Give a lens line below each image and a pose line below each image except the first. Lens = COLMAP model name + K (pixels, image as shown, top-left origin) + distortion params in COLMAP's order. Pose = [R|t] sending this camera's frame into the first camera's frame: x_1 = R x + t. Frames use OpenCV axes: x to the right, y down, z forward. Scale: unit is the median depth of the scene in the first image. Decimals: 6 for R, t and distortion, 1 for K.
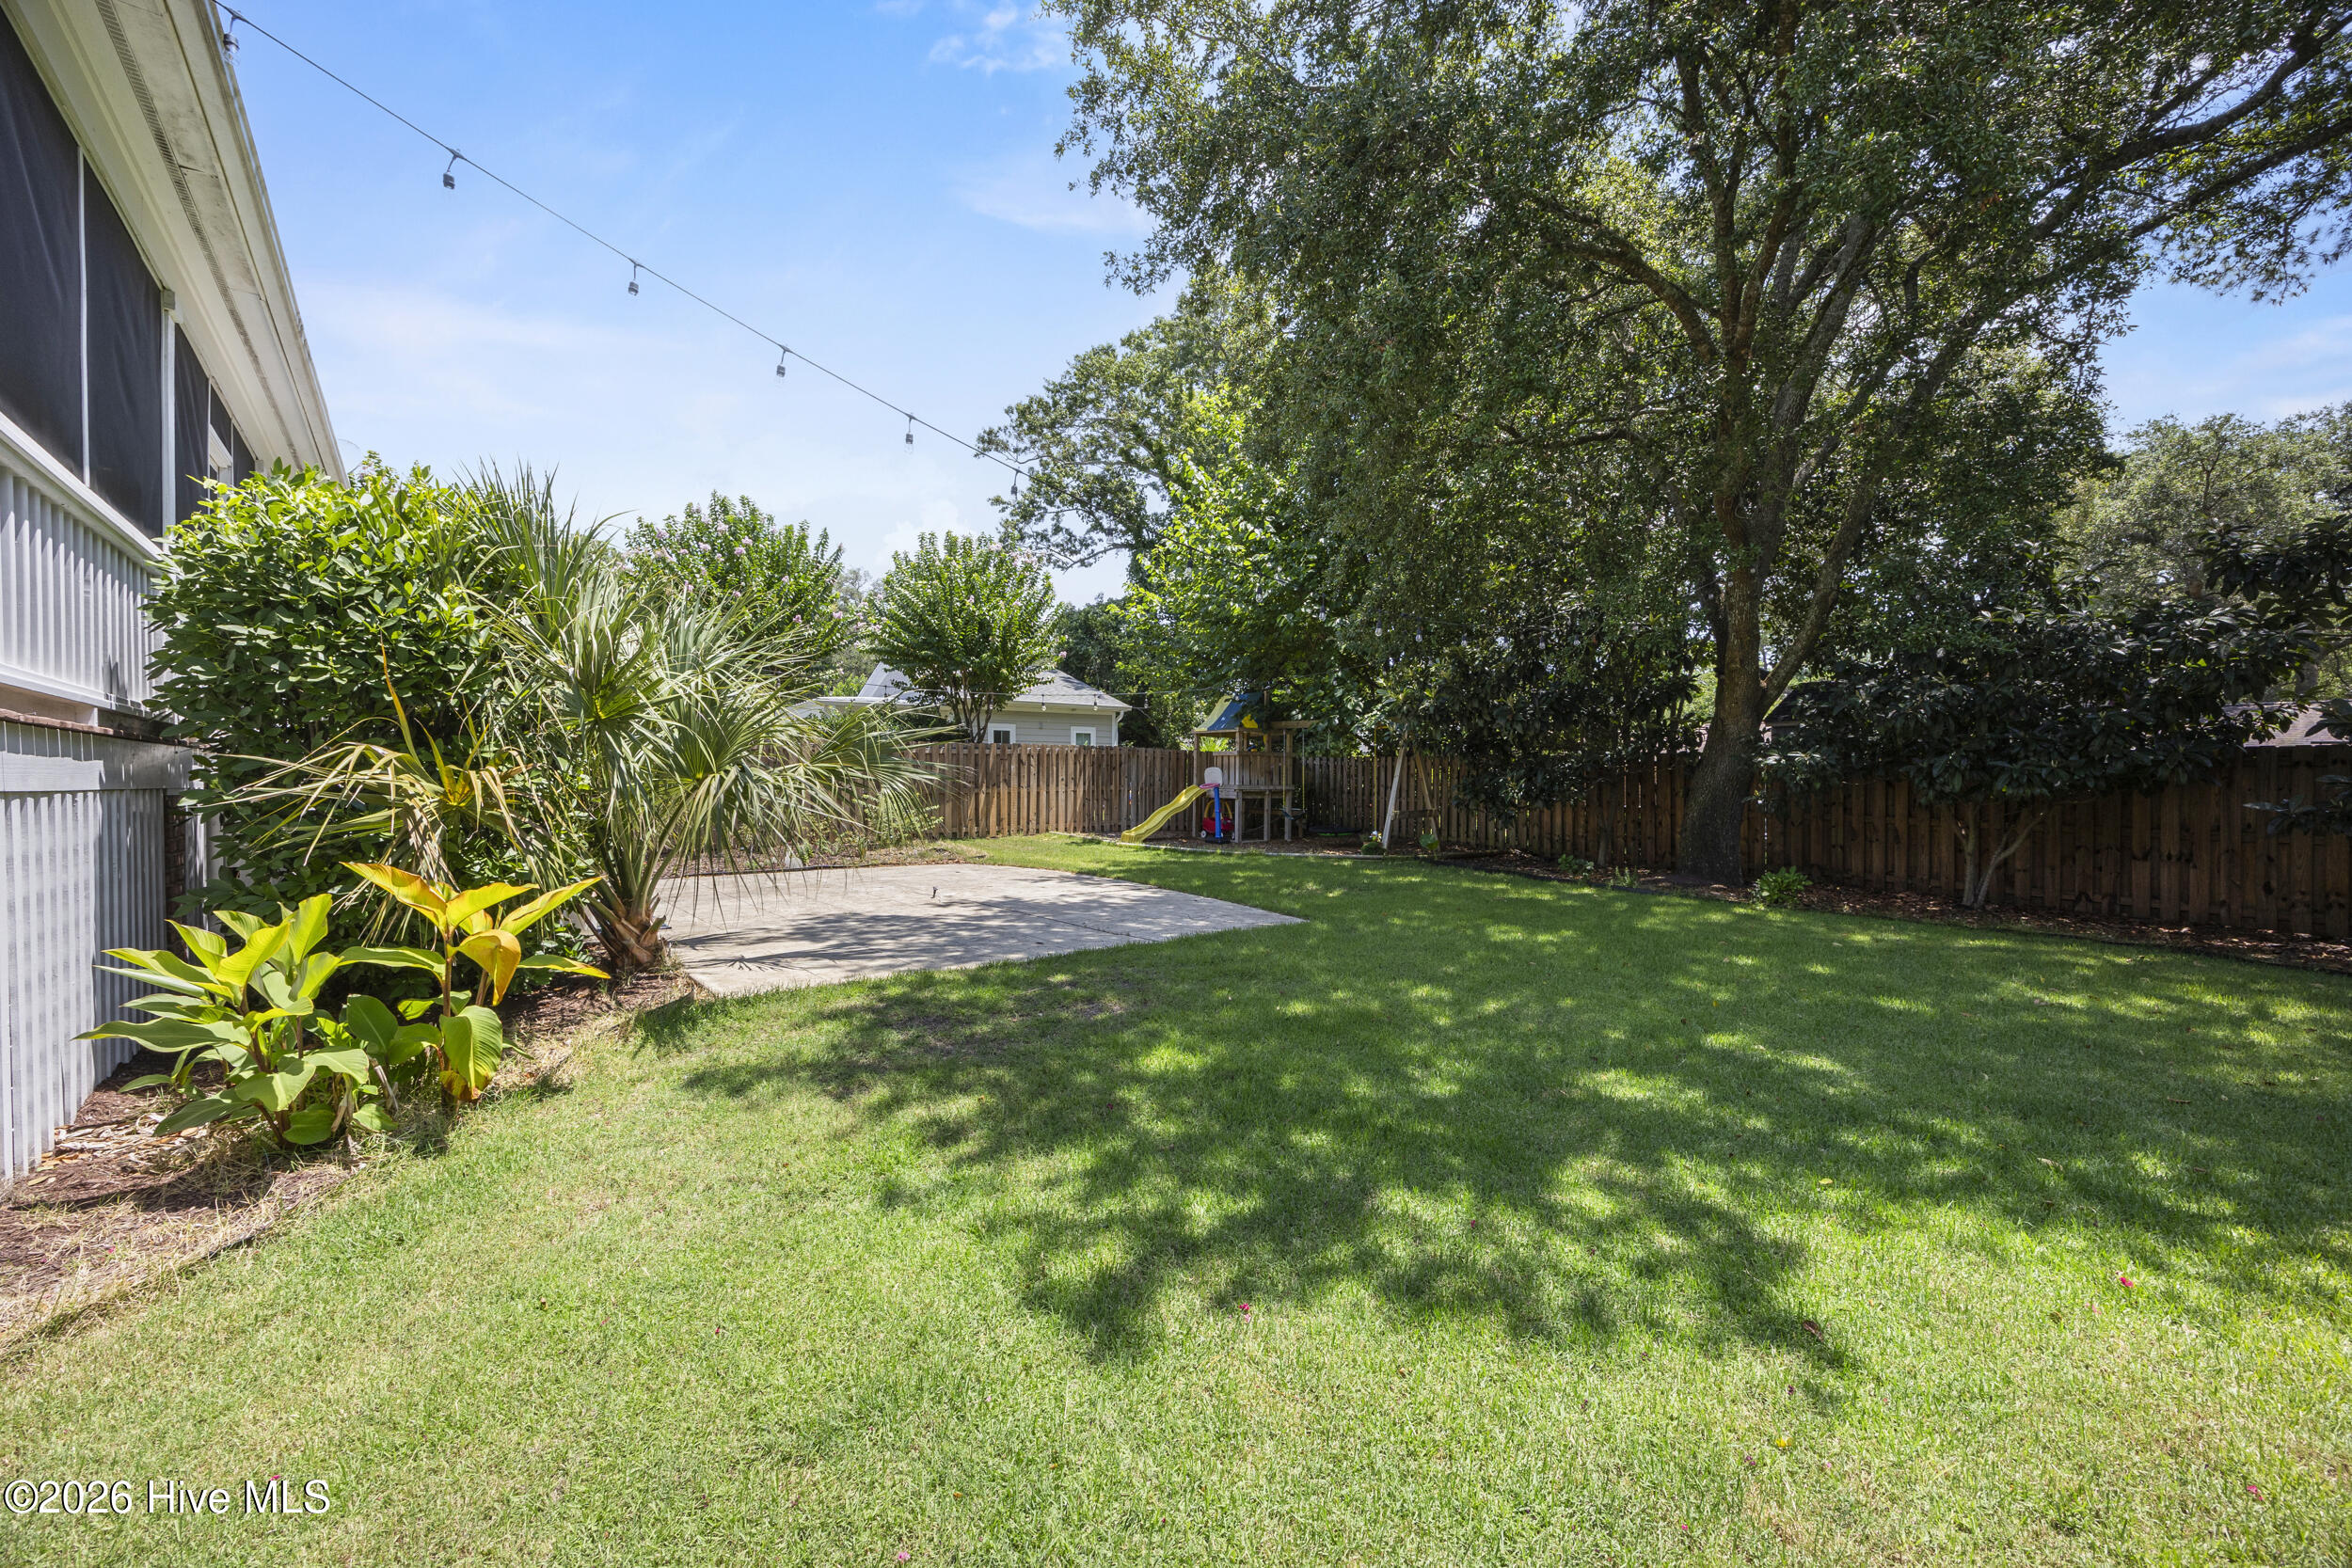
lens RADIAL K [[879.5, 0, 1204.3], [0, 879.5, 782.6], [0, 0, 1]] dist [0.001674, 0.000631]
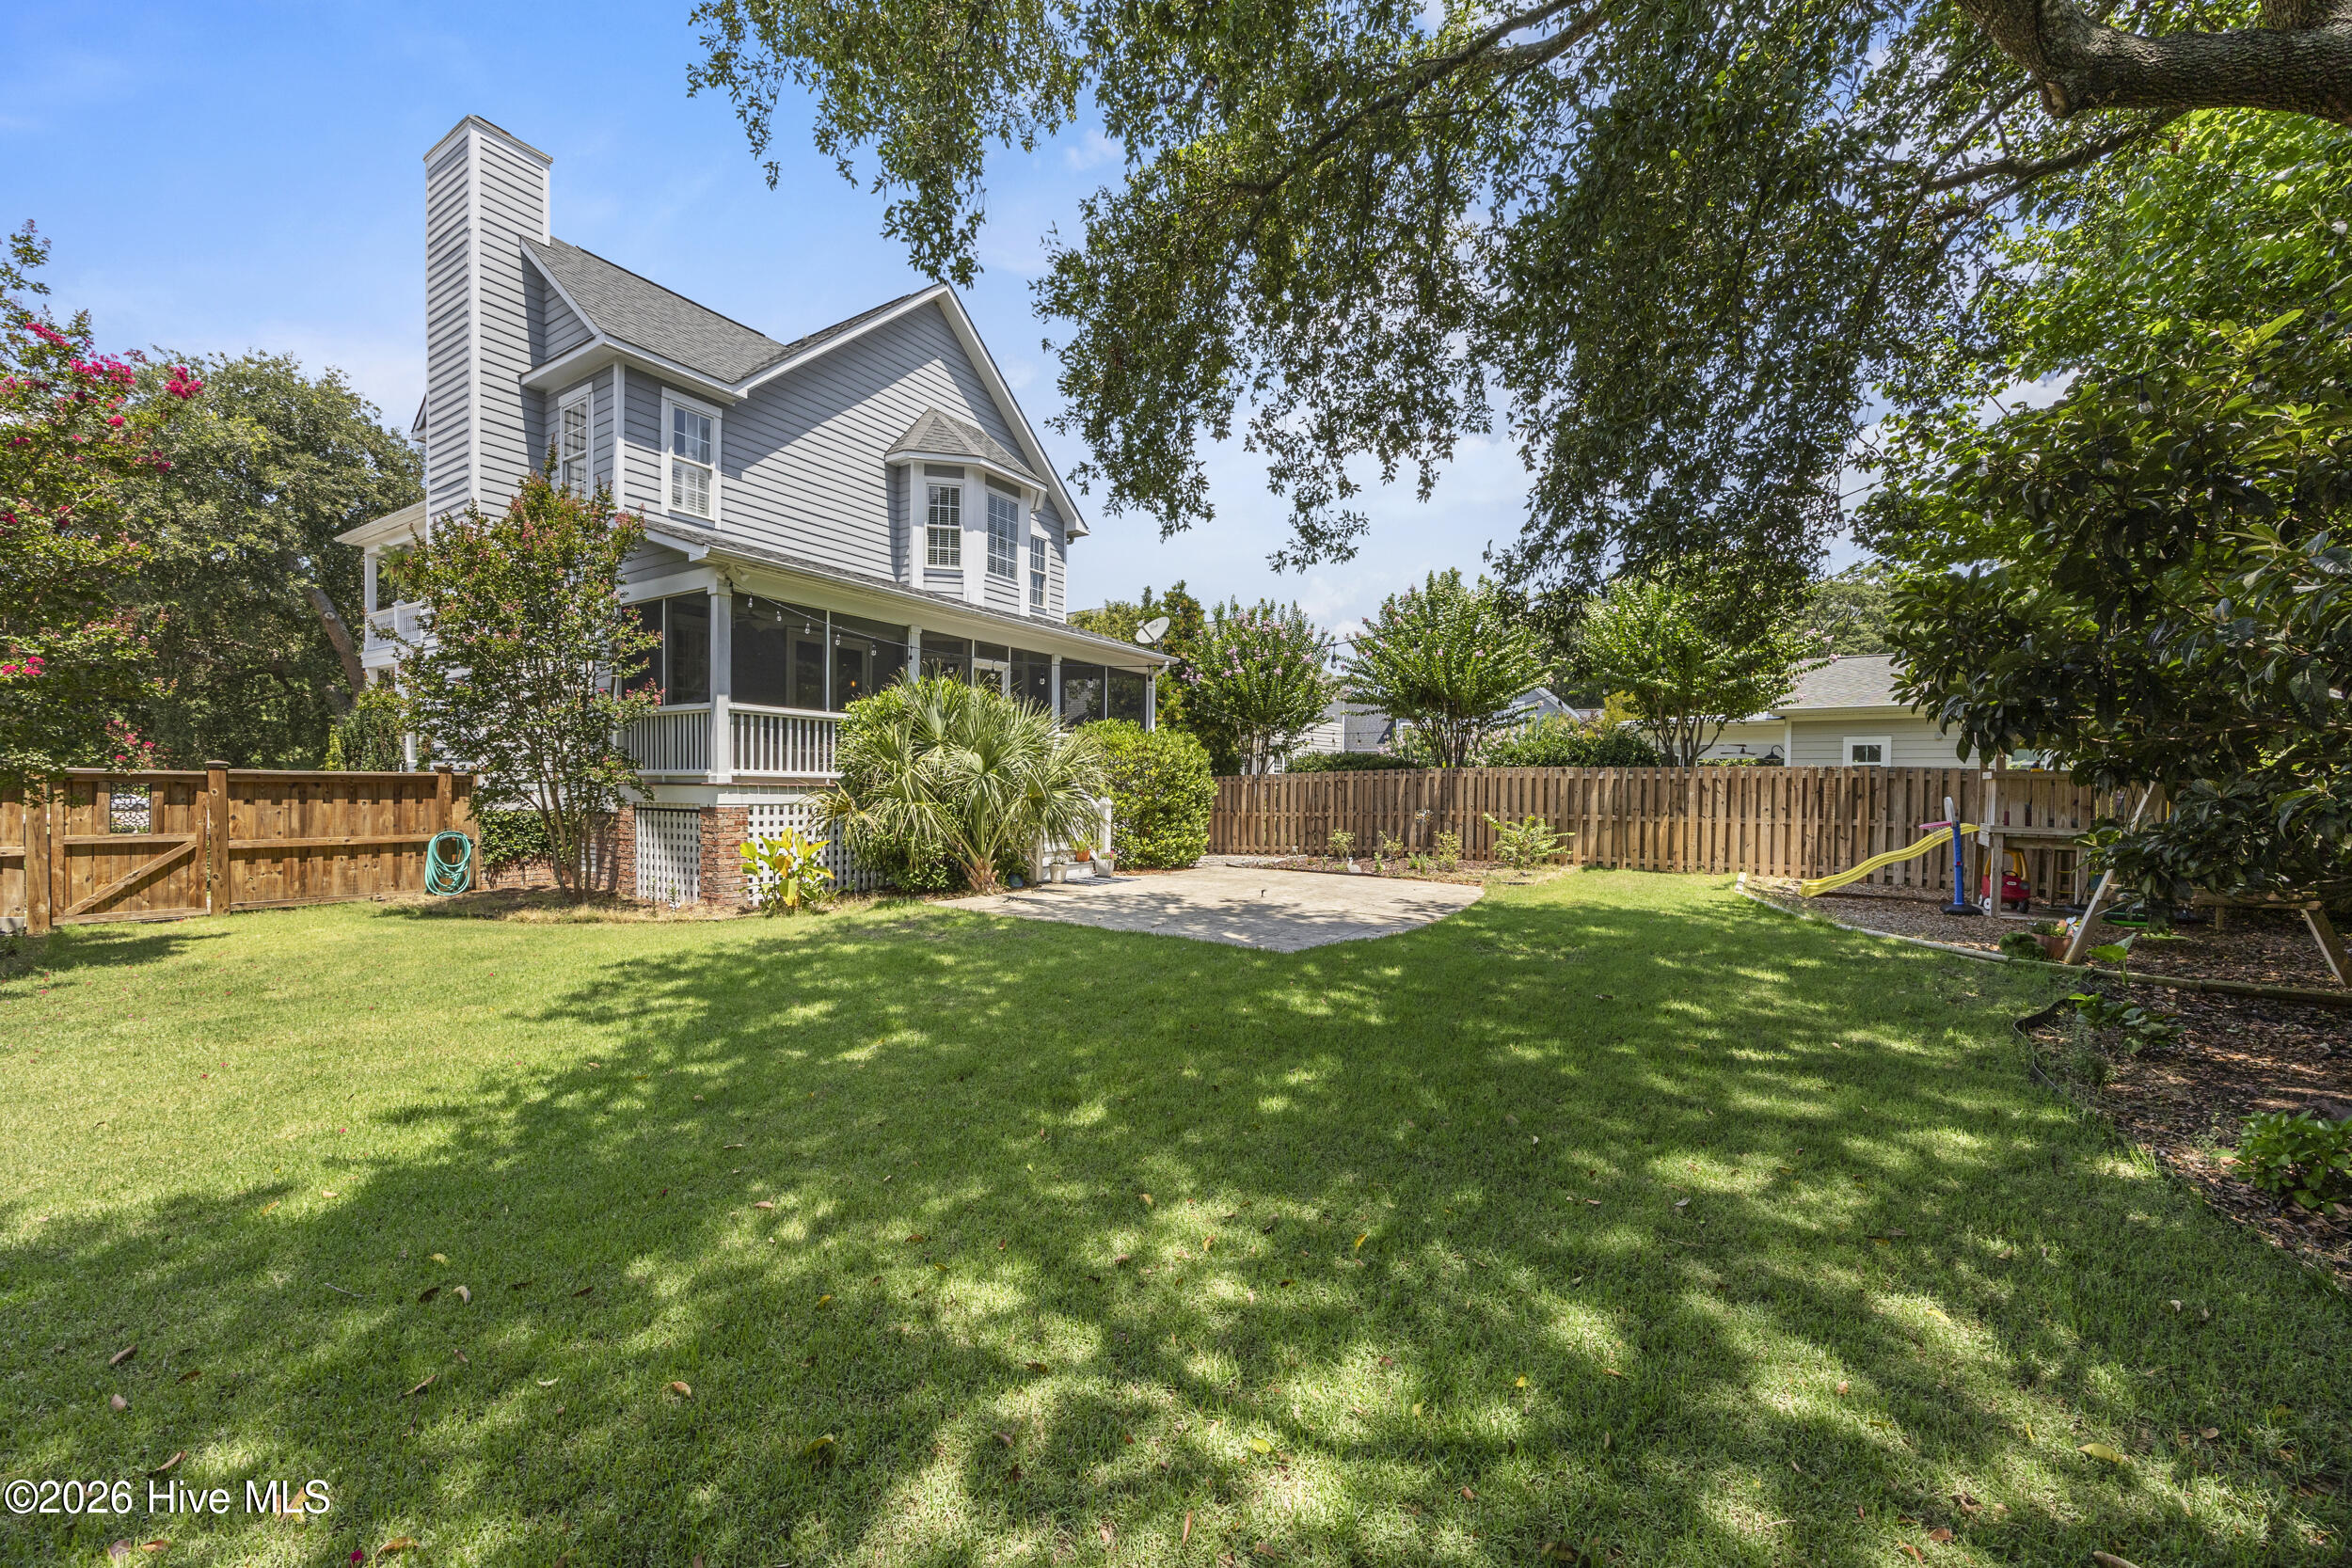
lens RADIAL K [[893.3, 0, 1182.4], [0, 893.3, 791.7], [0, 0, 1]] dist [-0.000624, 0.000034]
pose [[0.281896, 0.007310, -0.959417, 0.536547], [-0.020937, 0.999780, 0.001465, -0.011262], [0.959216, 0.019675, 0.281987, 0.292910]]
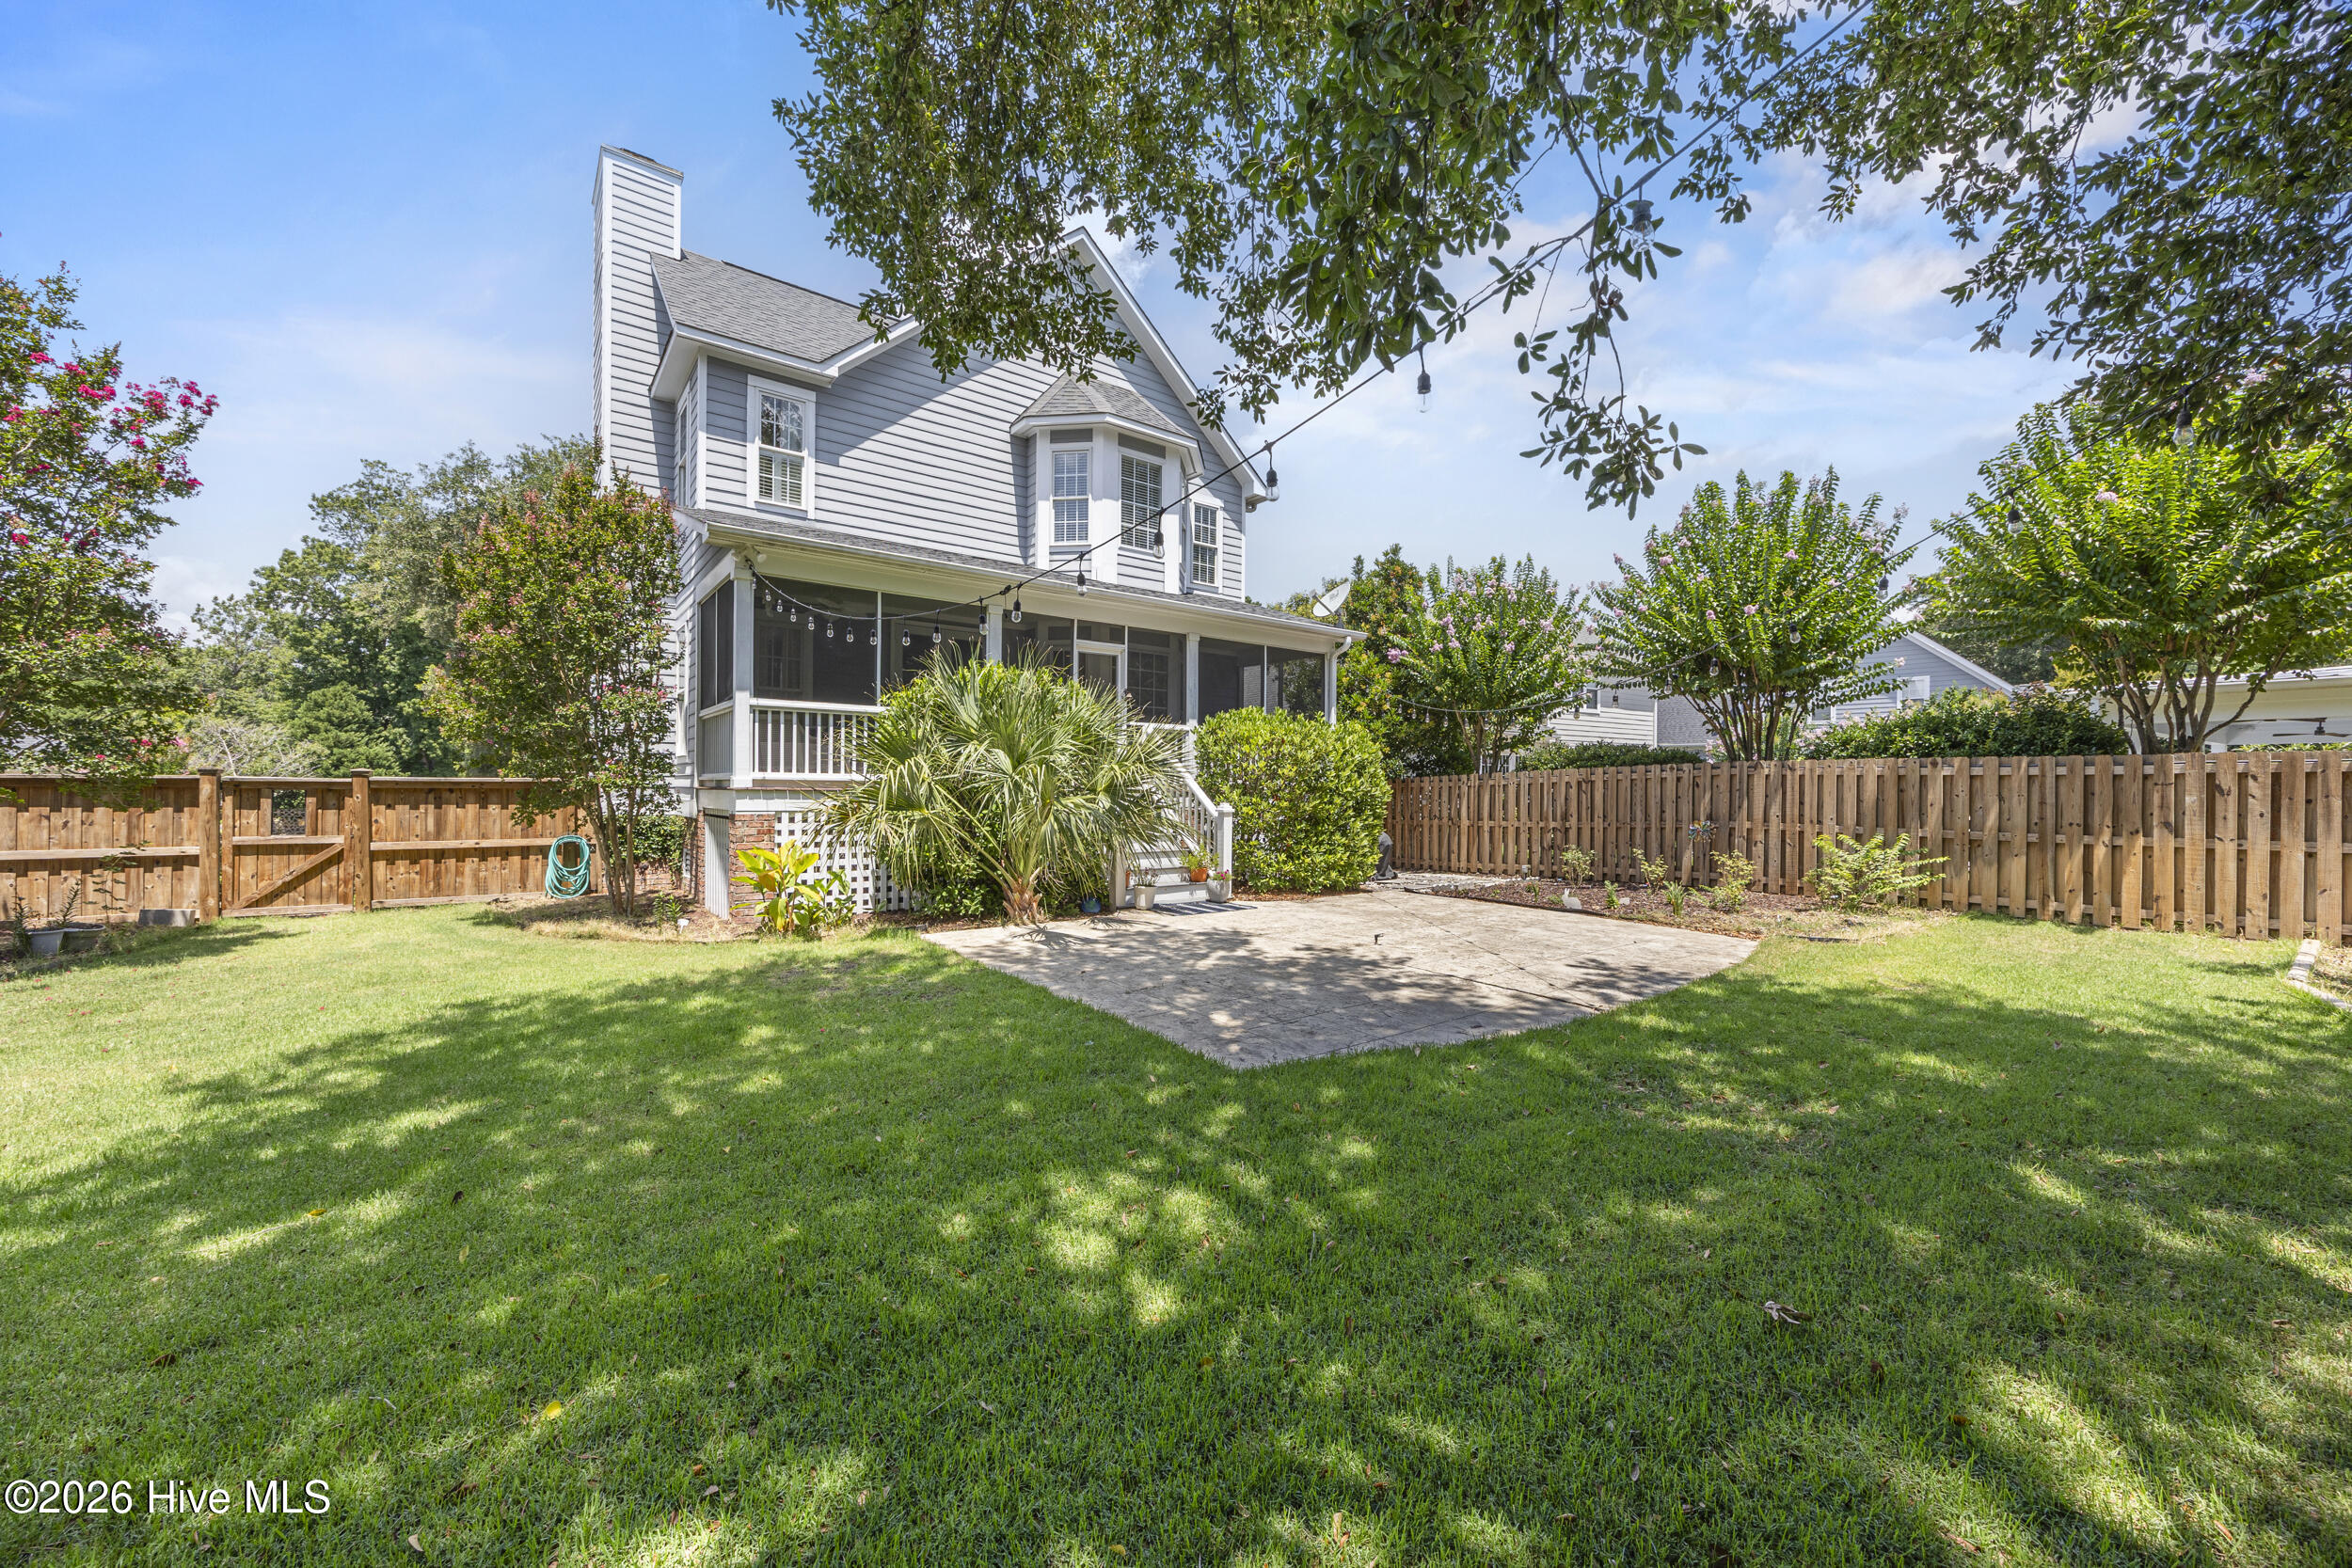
lens RADIAL K [[884.6, 0, 1187.5], [0, 884.6, 780.5], [0, 0, 1]] dist [-0.002758, -0.000284]
pose [[-0.067508, -0.007427, -0.997691, 0.366810], [-0.017844, 0.999821, -0.006235, -0.016158], [0.997559, 0.017382, -0.067628, 0.495275]]
